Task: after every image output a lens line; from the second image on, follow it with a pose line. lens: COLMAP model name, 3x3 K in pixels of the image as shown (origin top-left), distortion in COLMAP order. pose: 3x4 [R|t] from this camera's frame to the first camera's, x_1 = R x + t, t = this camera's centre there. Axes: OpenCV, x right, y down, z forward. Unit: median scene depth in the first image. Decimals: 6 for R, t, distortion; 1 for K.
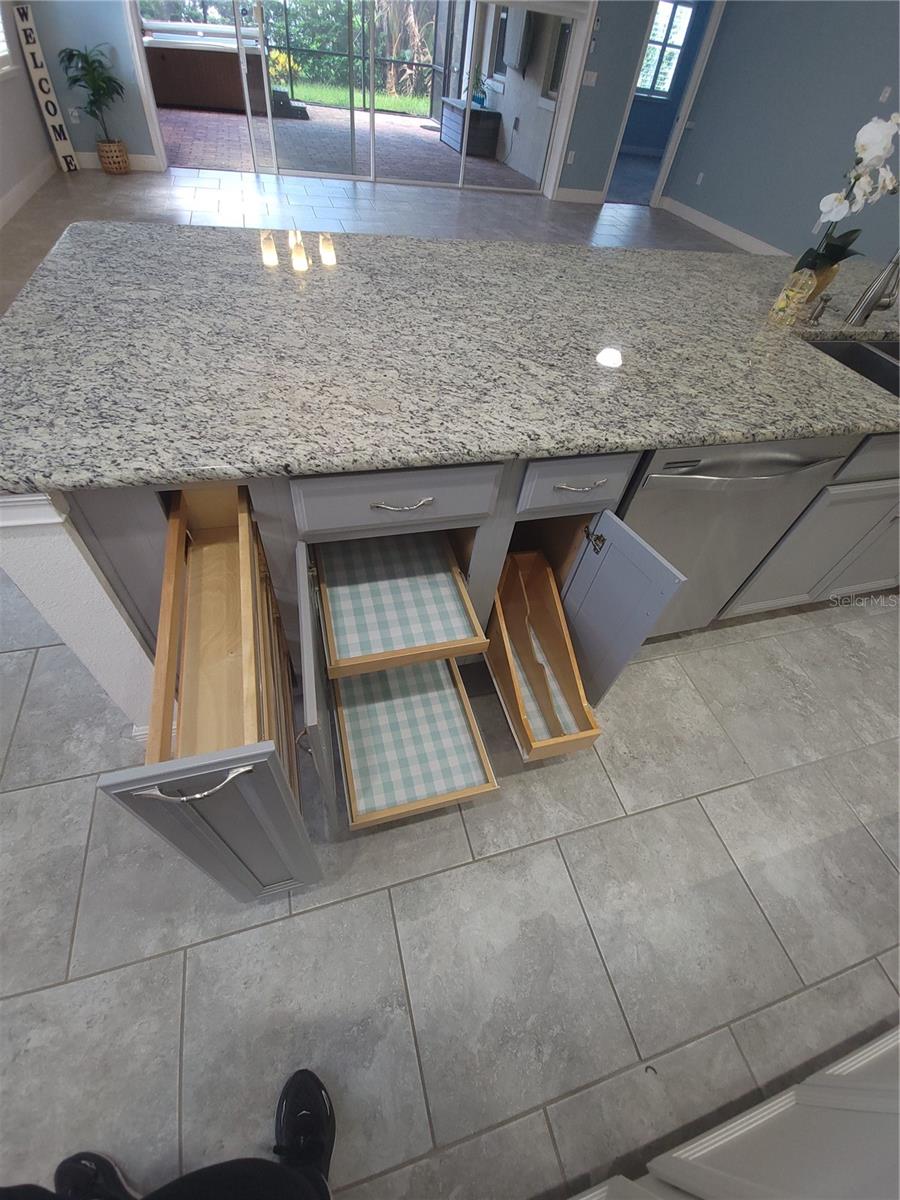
lens RADIAL K [[487.6, 0, 458.3], [0, 487.6, 602.9], [0, 0, 1]] dist [0.003192, -0.002011]
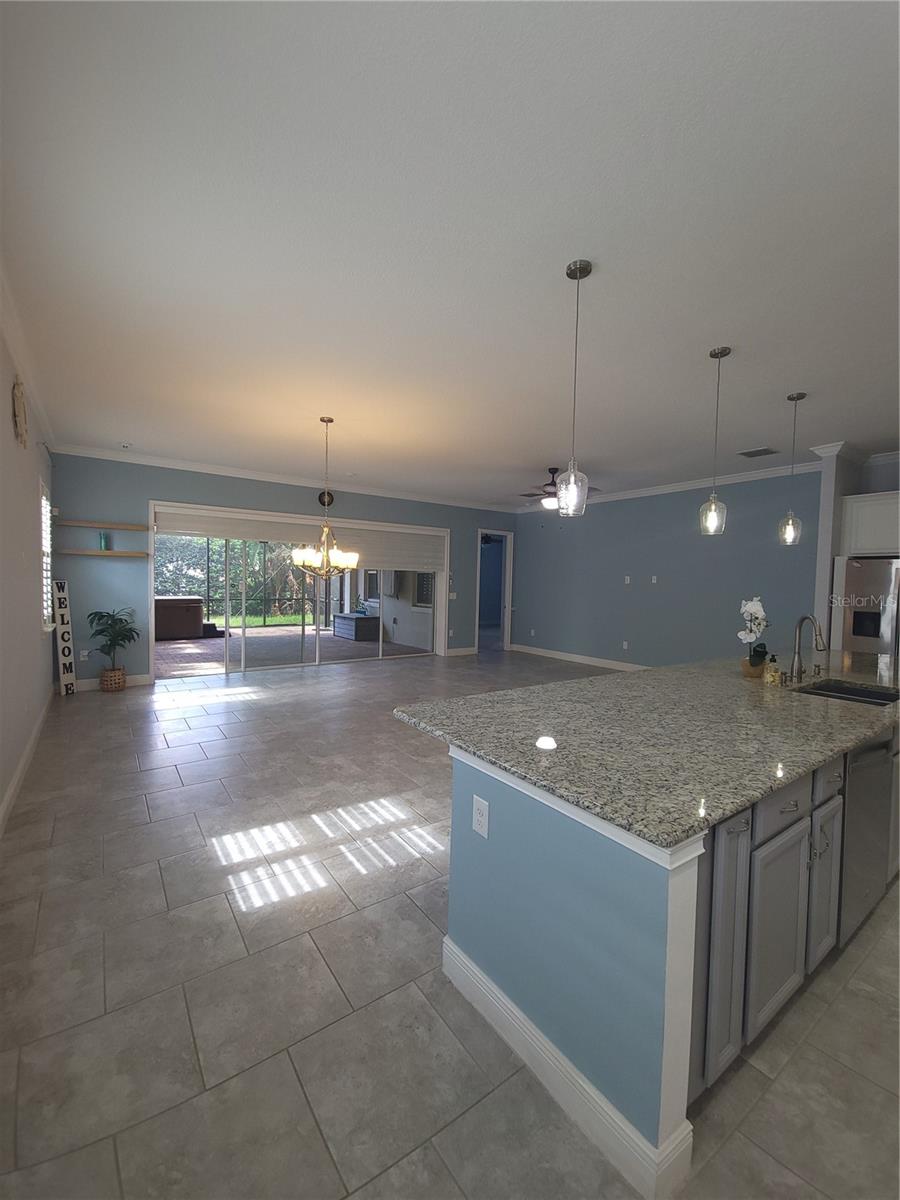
lens RADIAL K [[487.6, 0, 451.9], [0, 487.6, 612.1], [0, 0, 1]] dist [0.003192, -0.002011]
pose [[0.936569, -0.108871, 0.333144, -1.012323], [0.311730, 0.693218, -0.649826, 0.032951], [-0.160194, 0.712458, 0.683185, -0.235458]]
